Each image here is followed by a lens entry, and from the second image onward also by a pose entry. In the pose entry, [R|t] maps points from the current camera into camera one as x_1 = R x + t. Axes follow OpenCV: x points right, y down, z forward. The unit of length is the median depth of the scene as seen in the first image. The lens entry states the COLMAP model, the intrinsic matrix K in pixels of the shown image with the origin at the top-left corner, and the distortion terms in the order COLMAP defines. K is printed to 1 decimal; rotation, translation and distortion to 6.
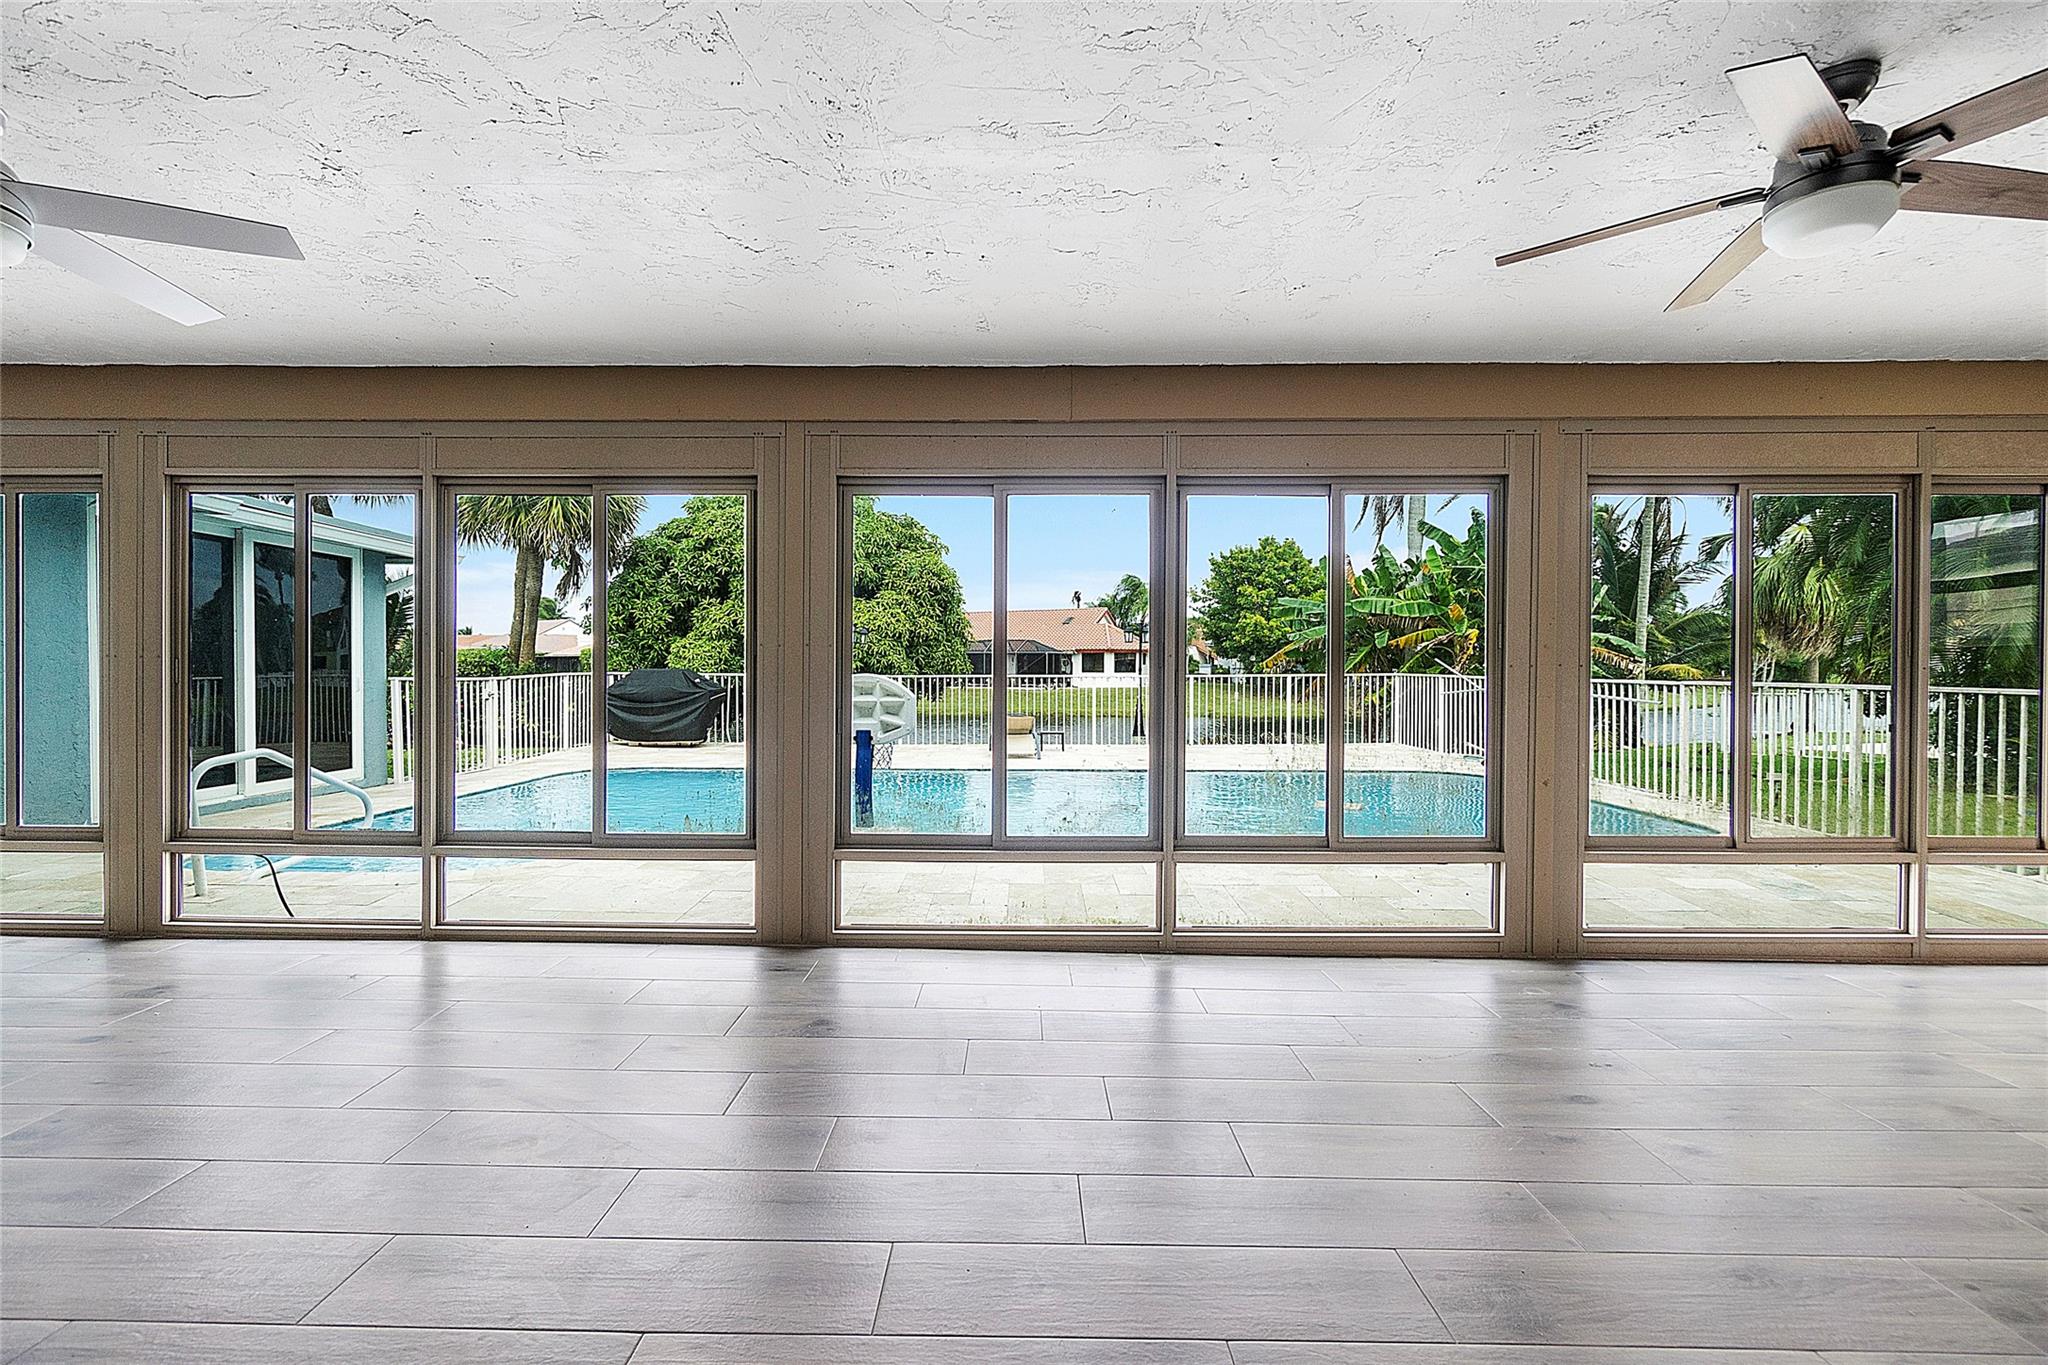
lens RADIAL K [[885.5, 0, 1010.3], [0, 885.5, 676.6], [0, 0, 1]] dist [-0.007136, 0.000440]
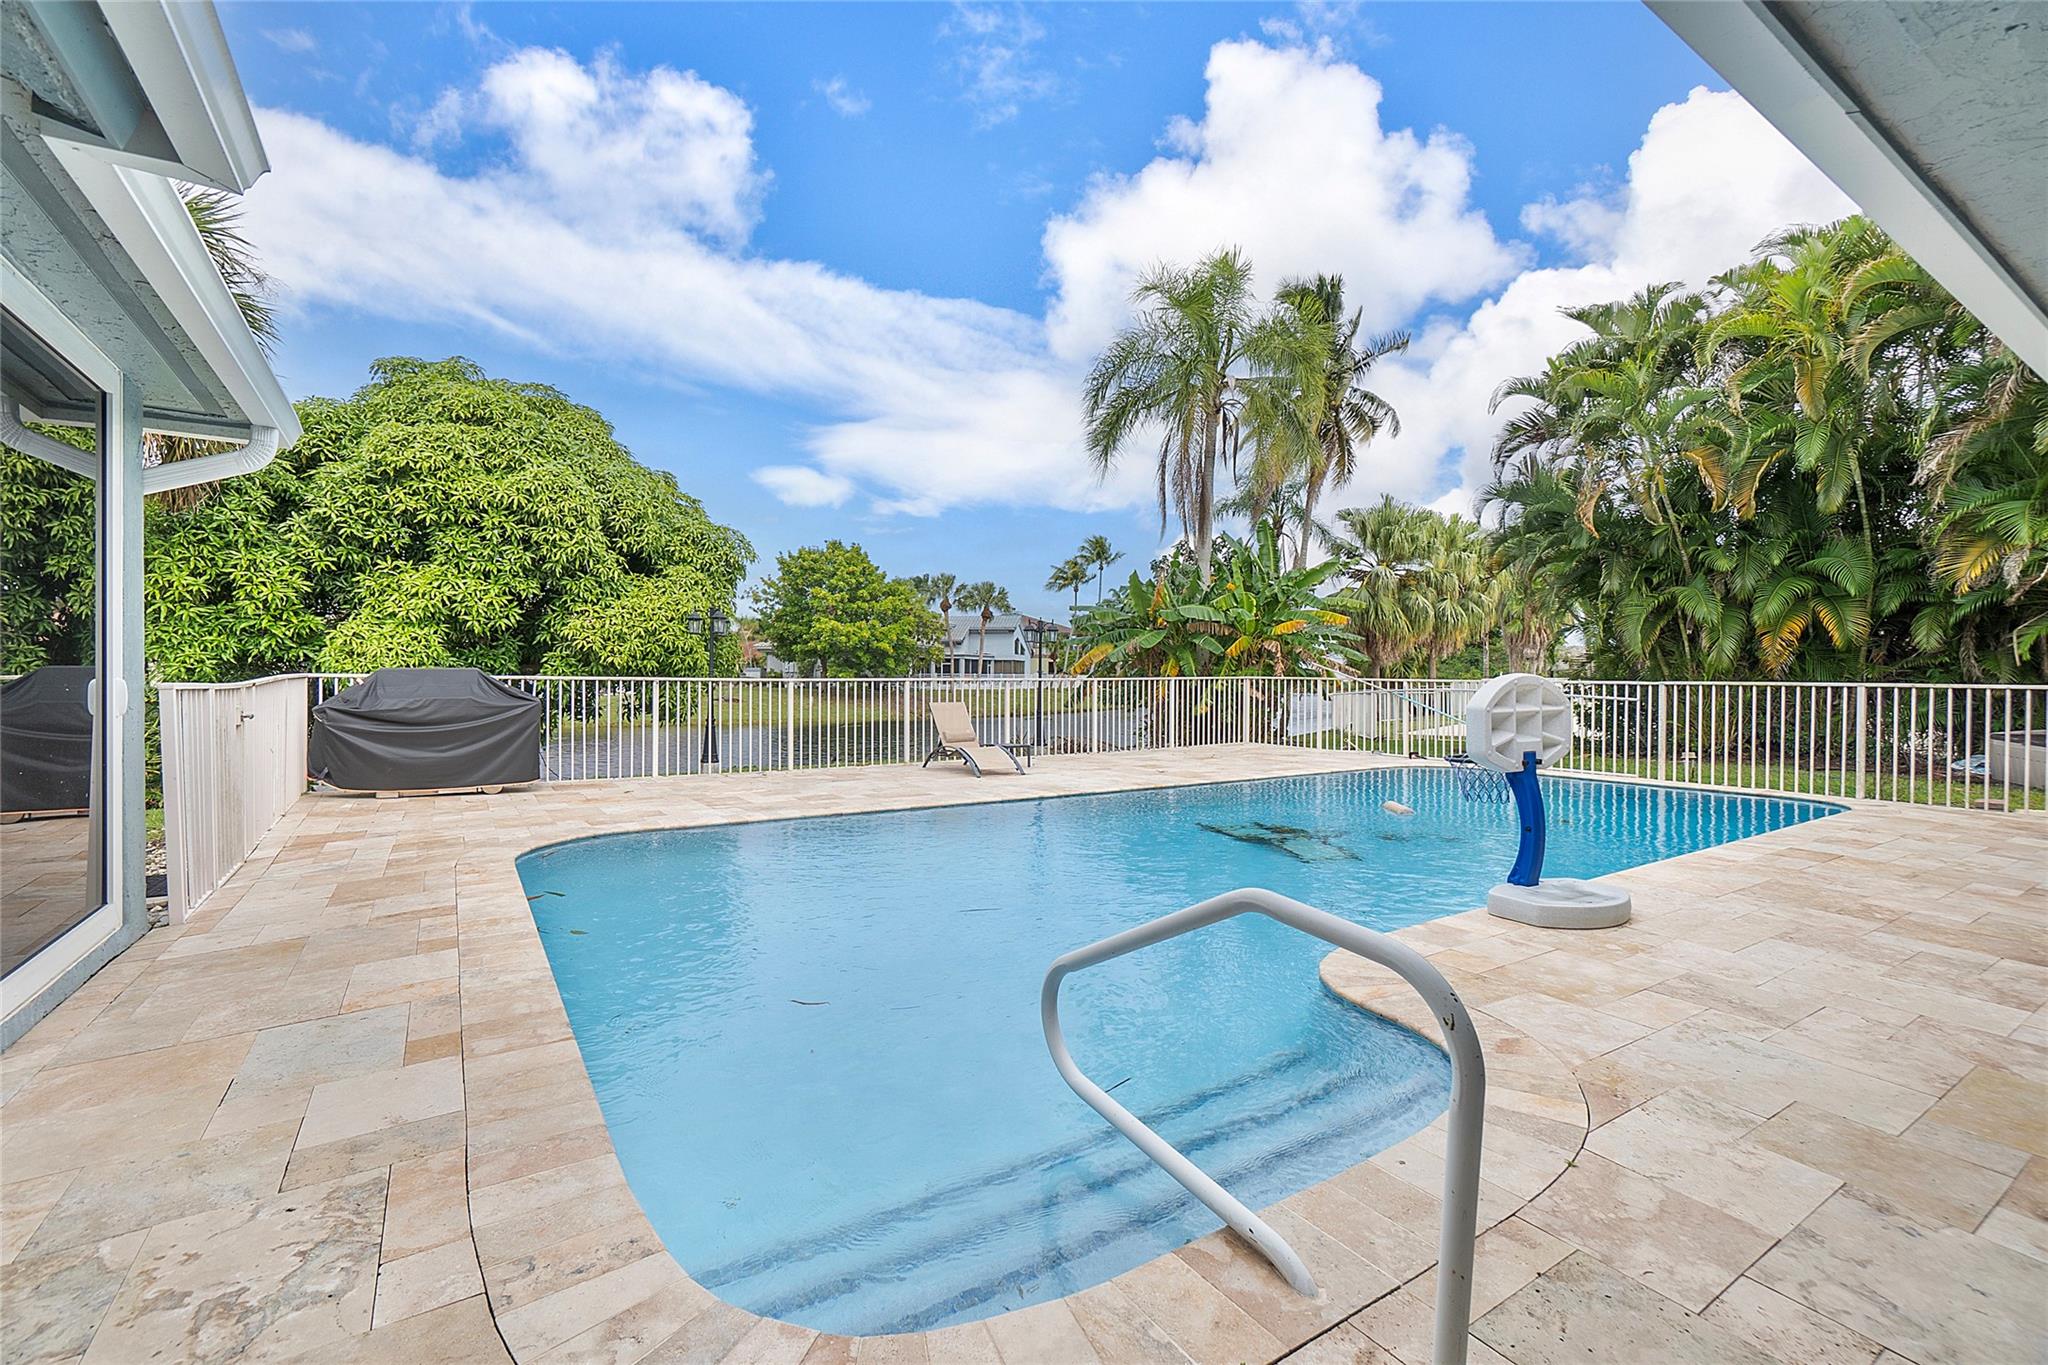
lens RADIAL K [[885.5, 0, 1025.9], [0, 885.5, 683.1], [0, 0, 1]] dist [-0.007136, 0.000440]
pose [[0.826669, -0.003265, 0.562679, -0.464765], [0.002132, 0.999994, 0.002672, 0.001281], [-0.562685, -0.001009, 0.826671, 0.308860]]
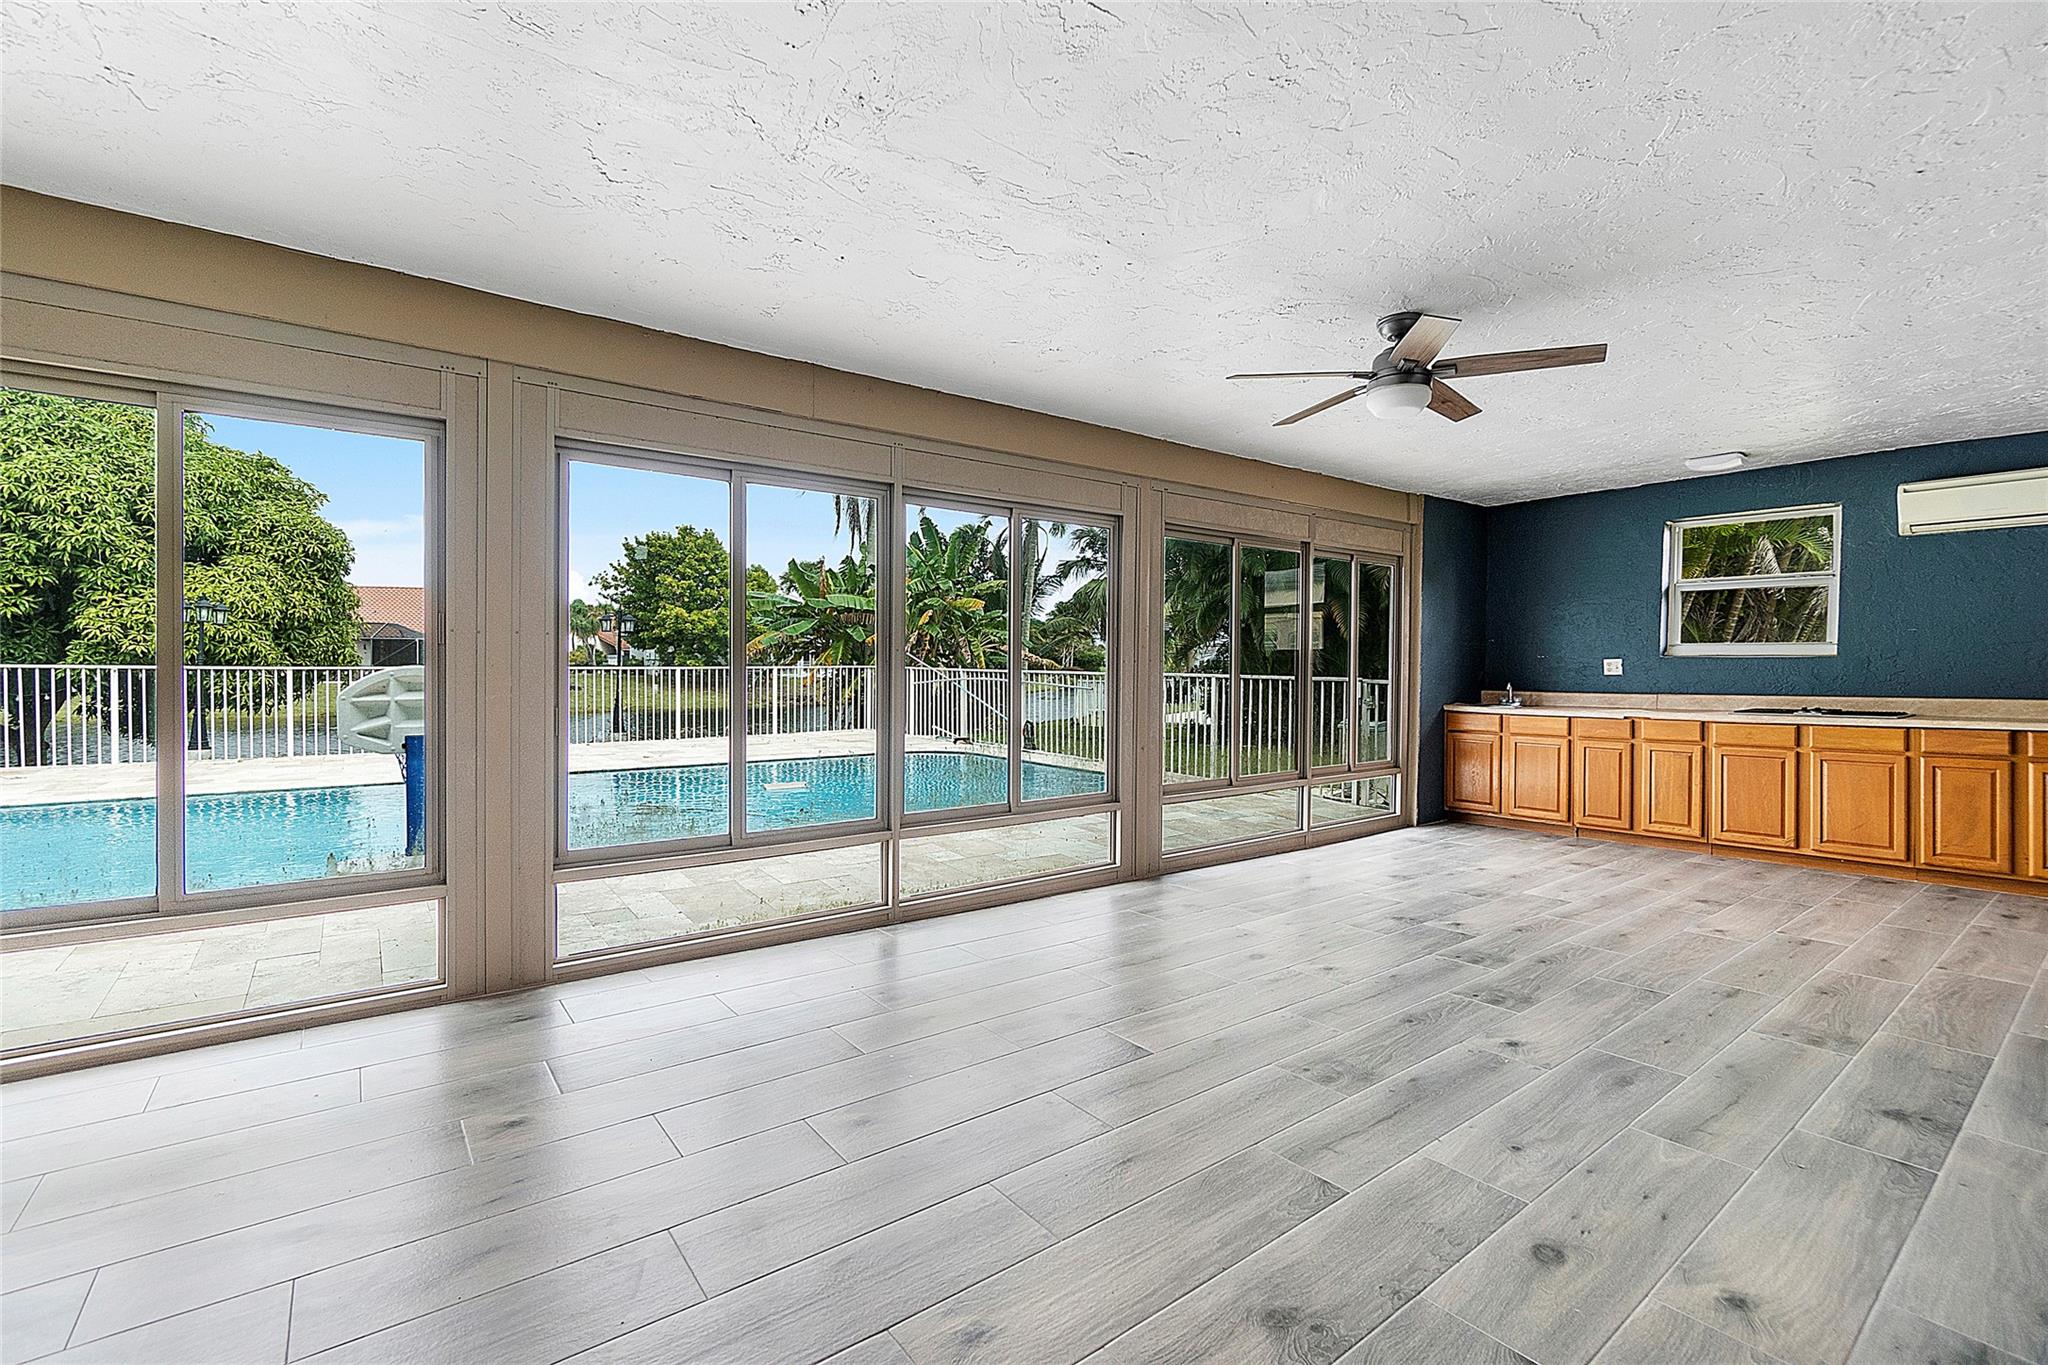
lens RADIAL K [[885.5, 0, 1009.8], [0, 885.5, 675.7], [0, 0, 1]] dist [-0.007136, 0.000440]
pose [[0.794061, -0.005831, 0.607810, -0.109143], [0.000983, 0.999965, 0.008310, -0.000276], [-0.607837, -0.006001, 0.794039, 0.015280]]
